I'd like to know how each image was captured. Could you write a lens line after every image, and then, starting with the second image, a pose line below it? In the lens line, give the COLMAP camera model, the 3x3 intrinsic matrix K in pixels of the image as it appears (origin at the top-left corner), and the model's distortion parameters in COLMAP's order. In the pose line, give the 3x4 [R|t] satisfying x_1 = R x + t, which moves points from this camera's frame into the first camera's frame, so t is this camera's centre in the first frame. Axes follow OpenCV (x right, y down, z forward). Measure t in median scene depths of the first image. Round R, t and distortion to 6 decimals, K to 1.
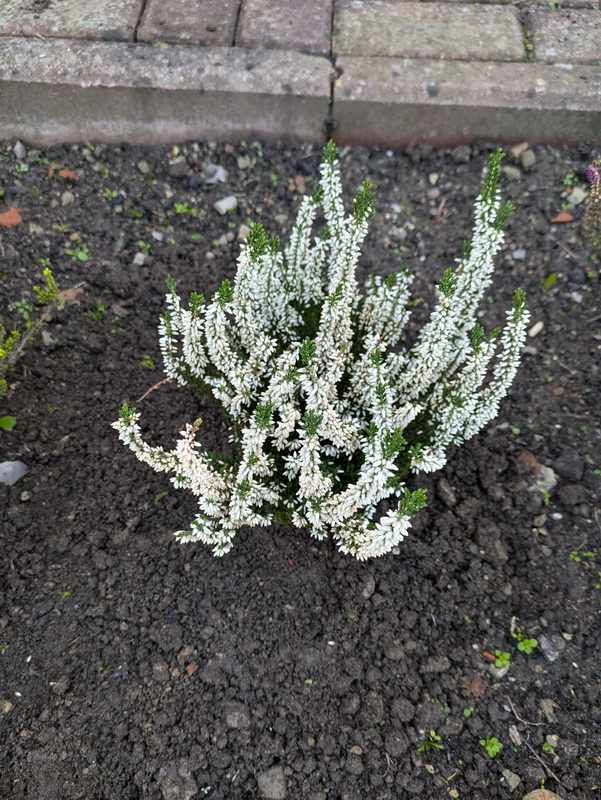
lens RADIAL K [[572.5, 0, 303.0], [0, 572.5, 396.6], [0, 0, 1]] dist [0.011454, 0.000754]
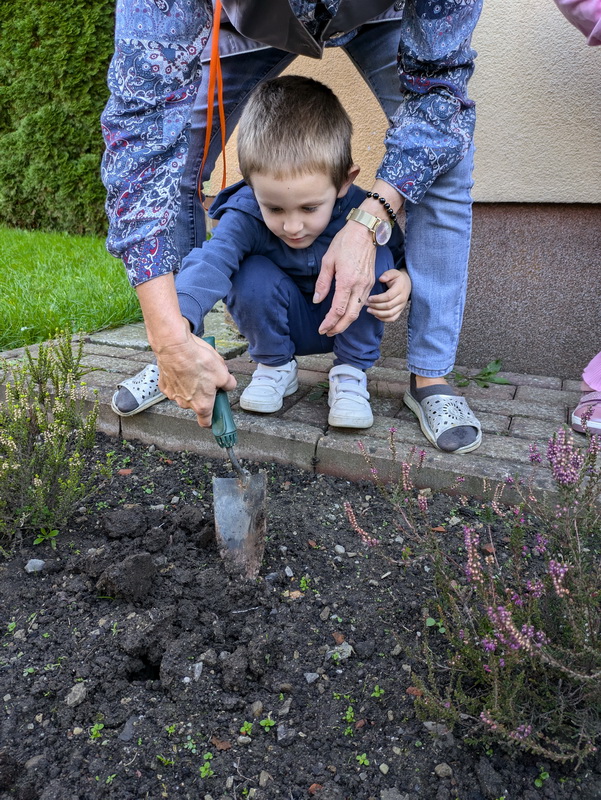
lens RADIAL K [[572.5, 0, 300.1], [0, 572.5, 400.3], [0, 0, 1]] dist [0.011454, 0.000754]
pose [[0.939349, 0.120978, -0.320916, 0.521929], [-0.304809, 0.723408, -0.619494, 0.449106], [0.157208, 0.679739, 0.716408, -0.323960]]
